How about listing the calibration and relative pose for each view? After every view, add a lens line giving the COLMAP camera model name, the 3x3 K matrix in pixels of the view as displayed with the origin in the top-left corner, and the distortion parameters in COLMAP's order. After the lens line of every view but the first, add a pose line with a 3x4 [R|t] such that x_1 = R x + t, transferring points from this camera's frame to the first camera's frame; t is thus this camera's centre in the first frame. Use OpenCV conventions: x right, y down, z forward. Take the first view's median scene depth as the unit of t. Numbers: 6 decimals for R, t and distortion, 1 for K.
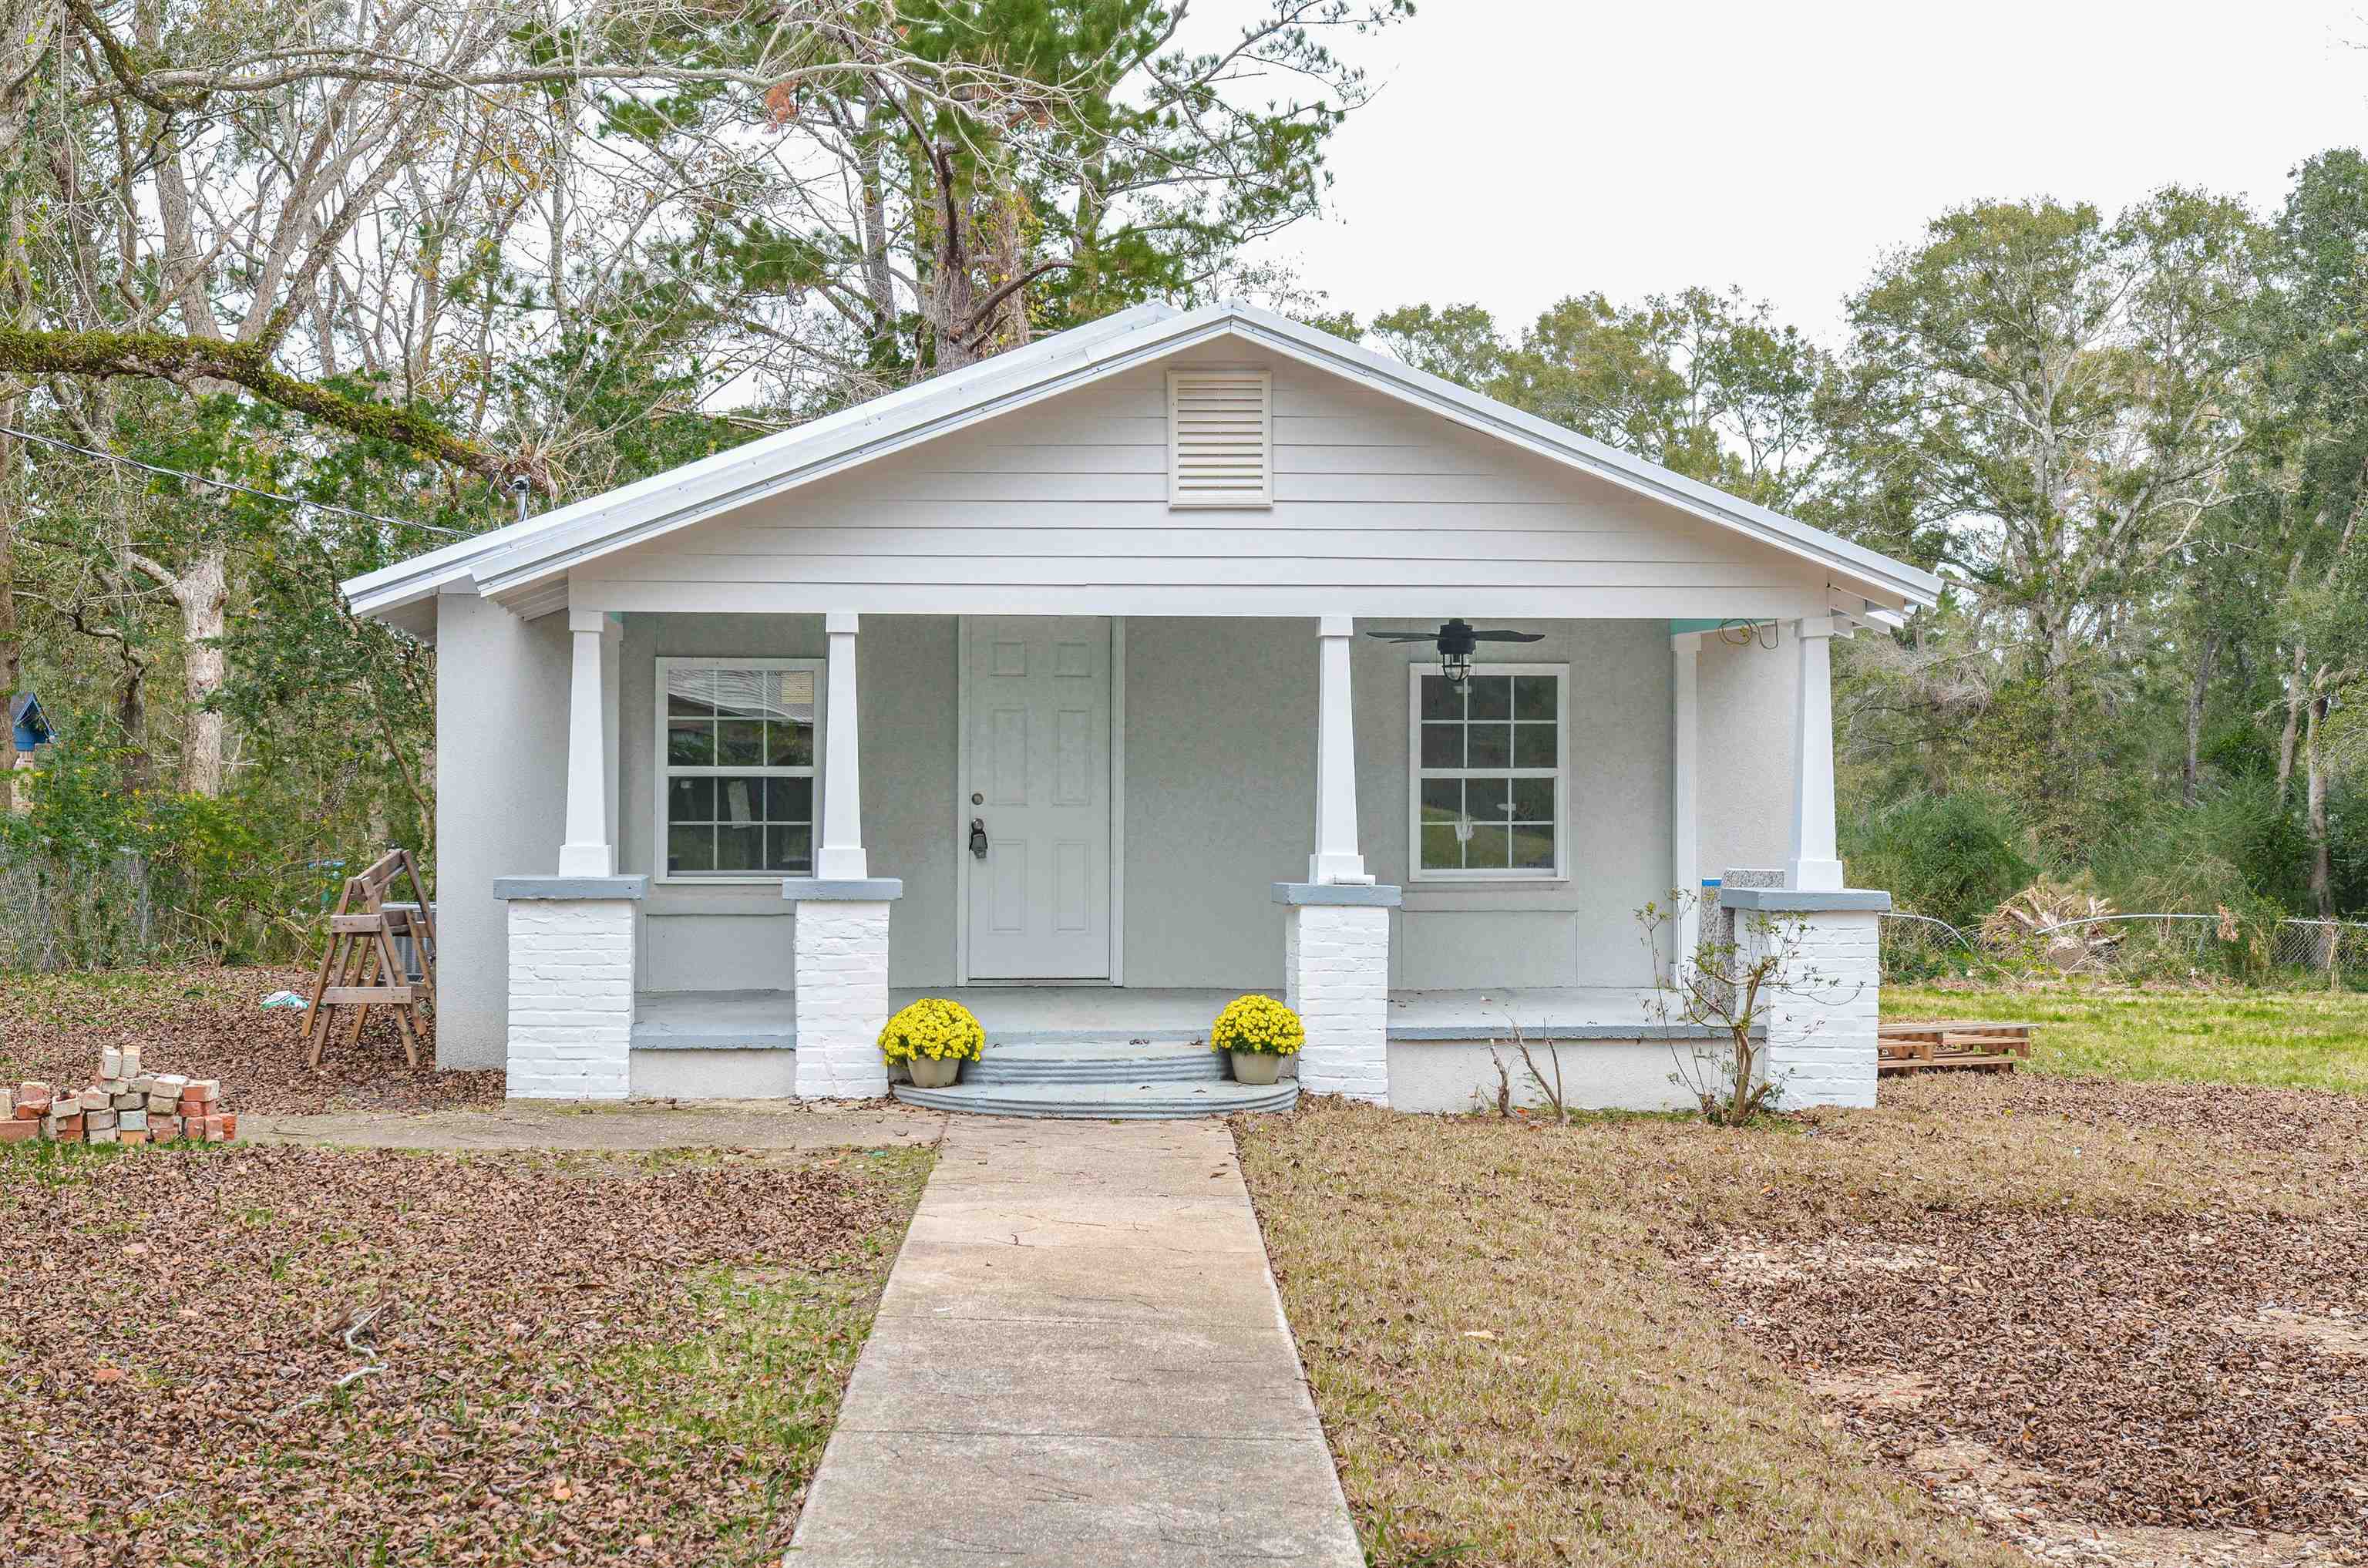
lens RADIAL K [[3300.8, 0, 1184.0], [0, 3300.8, 784.0], [0, 0, 1]] dist [-0.009849, -0.031868]
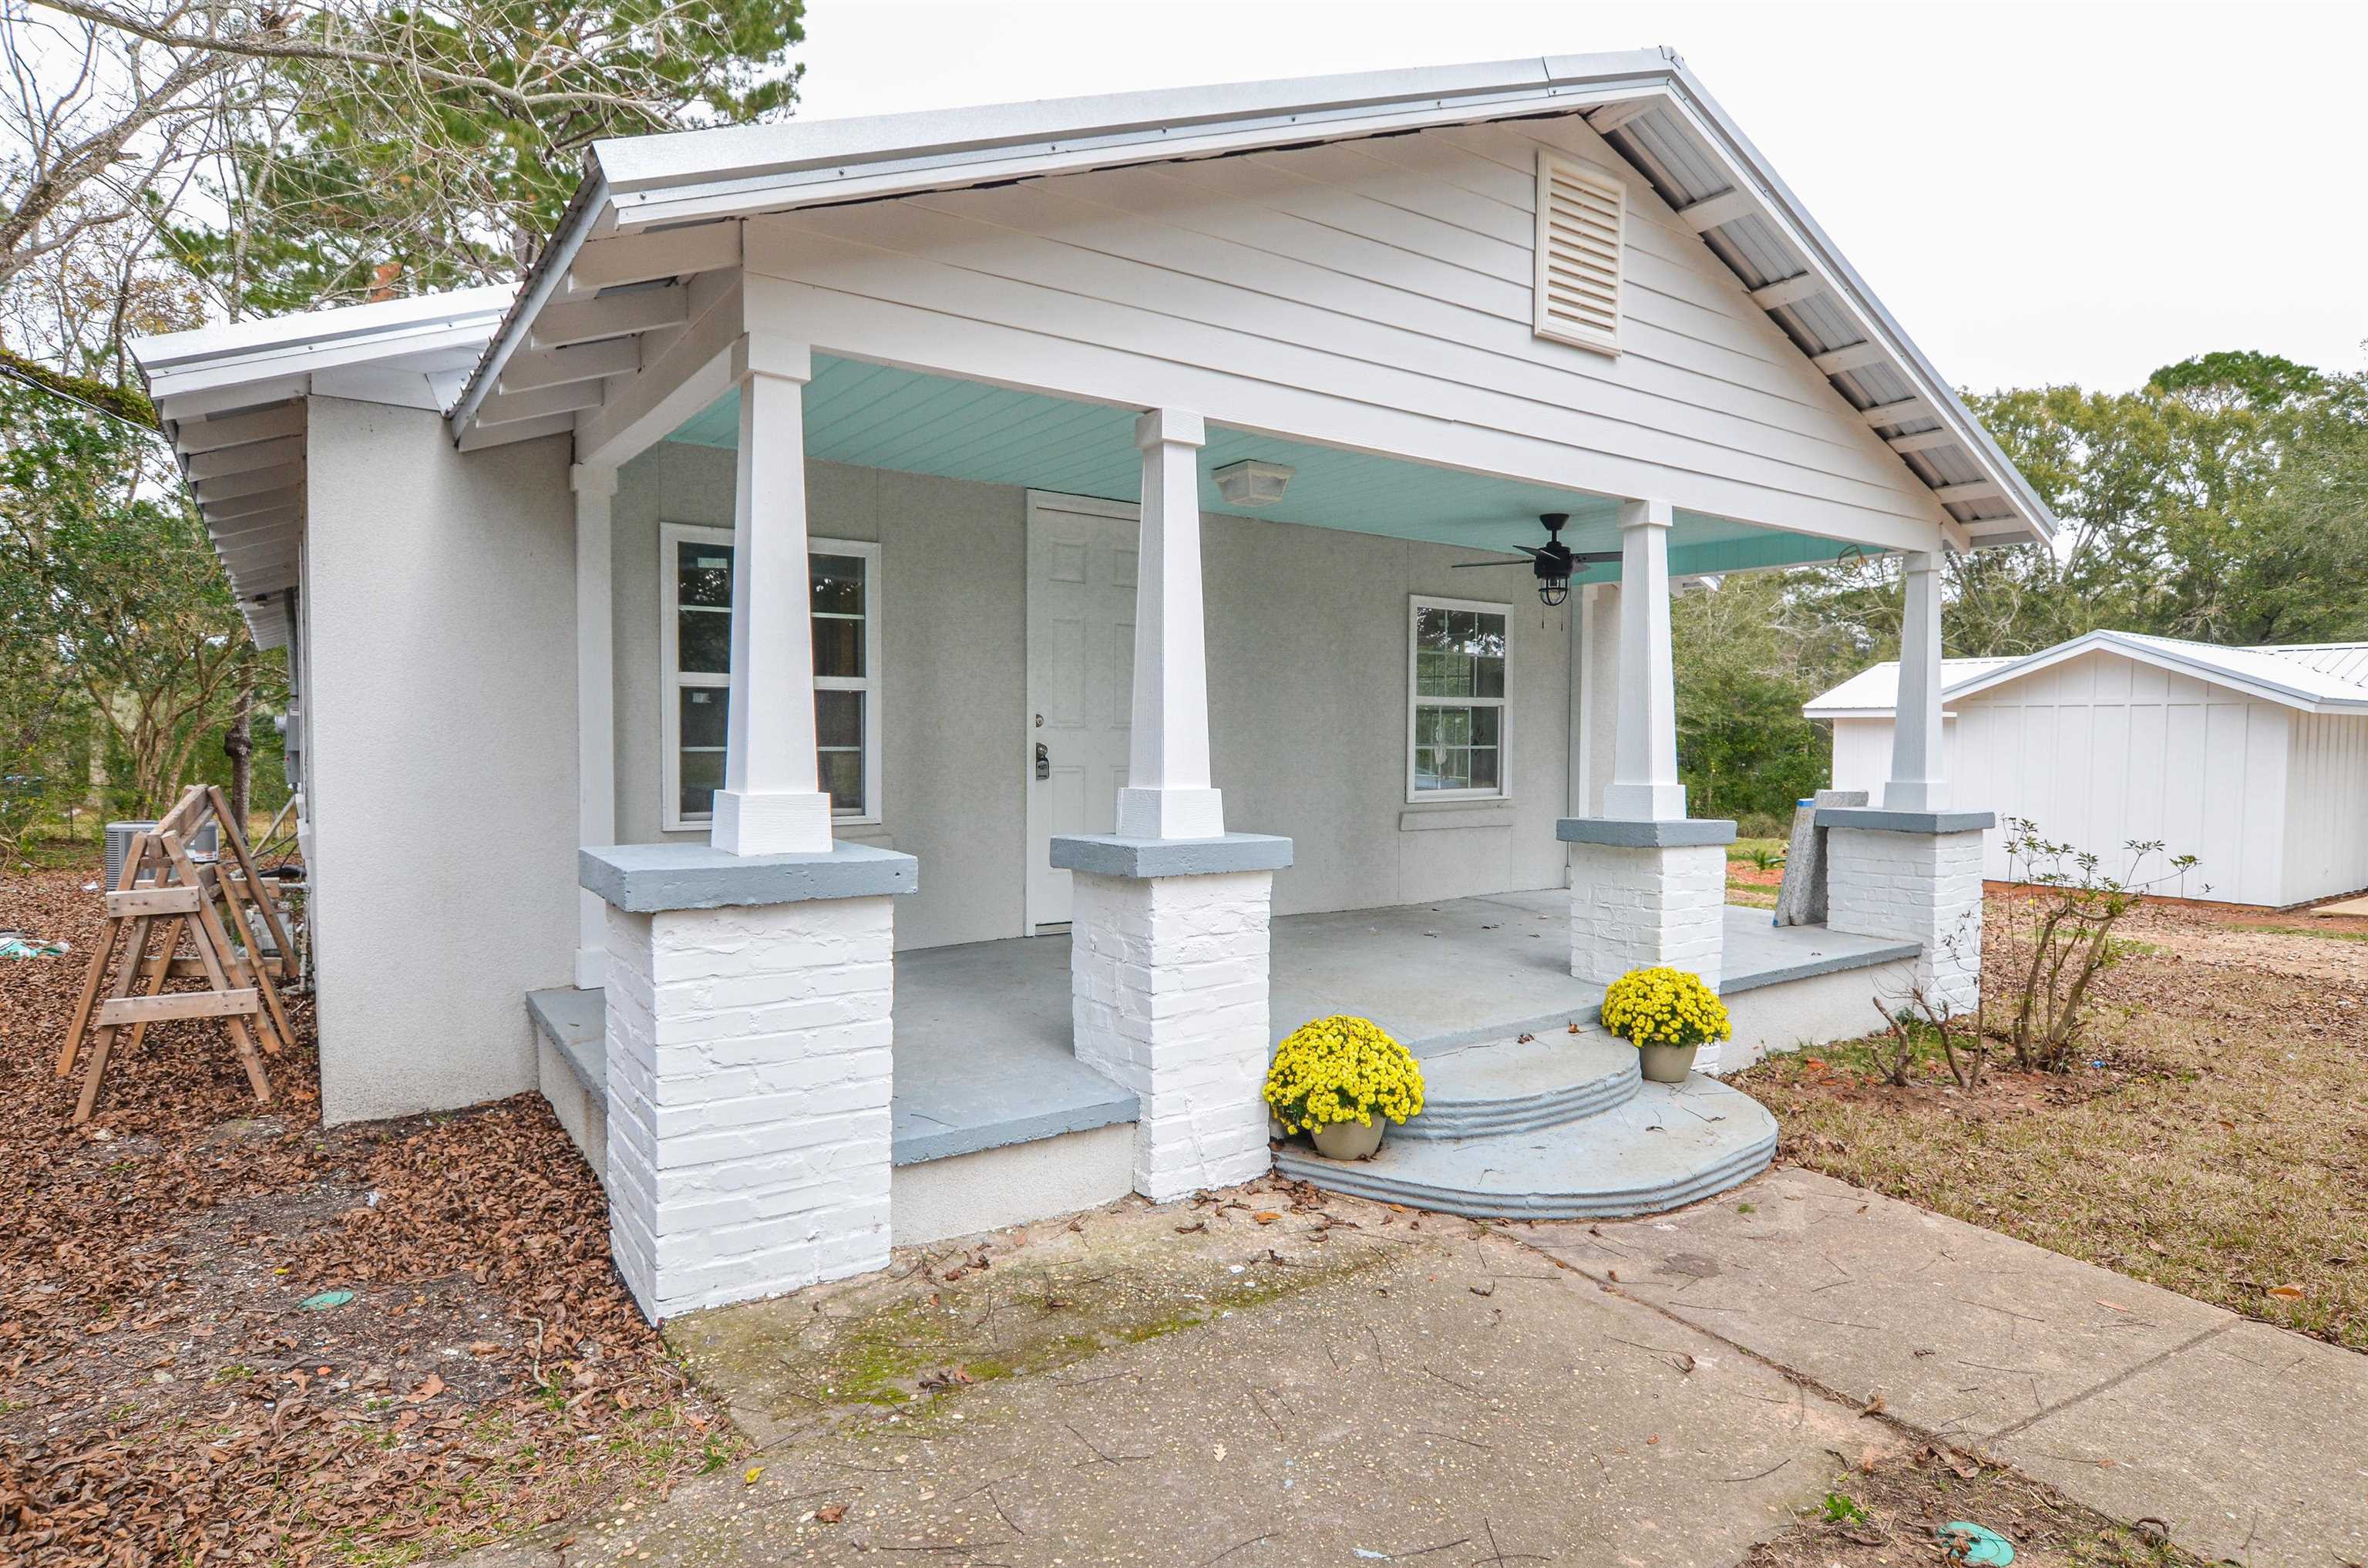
lens RADIAL K [[1267.1, 0, 1194.3], [0, 1267.1, 799.0], [0, 0, 1]] dist [-0.027906, -0.000022]
pose [[0.872481, -0.021578, 0.488171, -0.194512], [-0.004531, 0.998624, 0.052240, 0.007765], [-0.488627, -0.047790, 0.871183, 0.697379]]
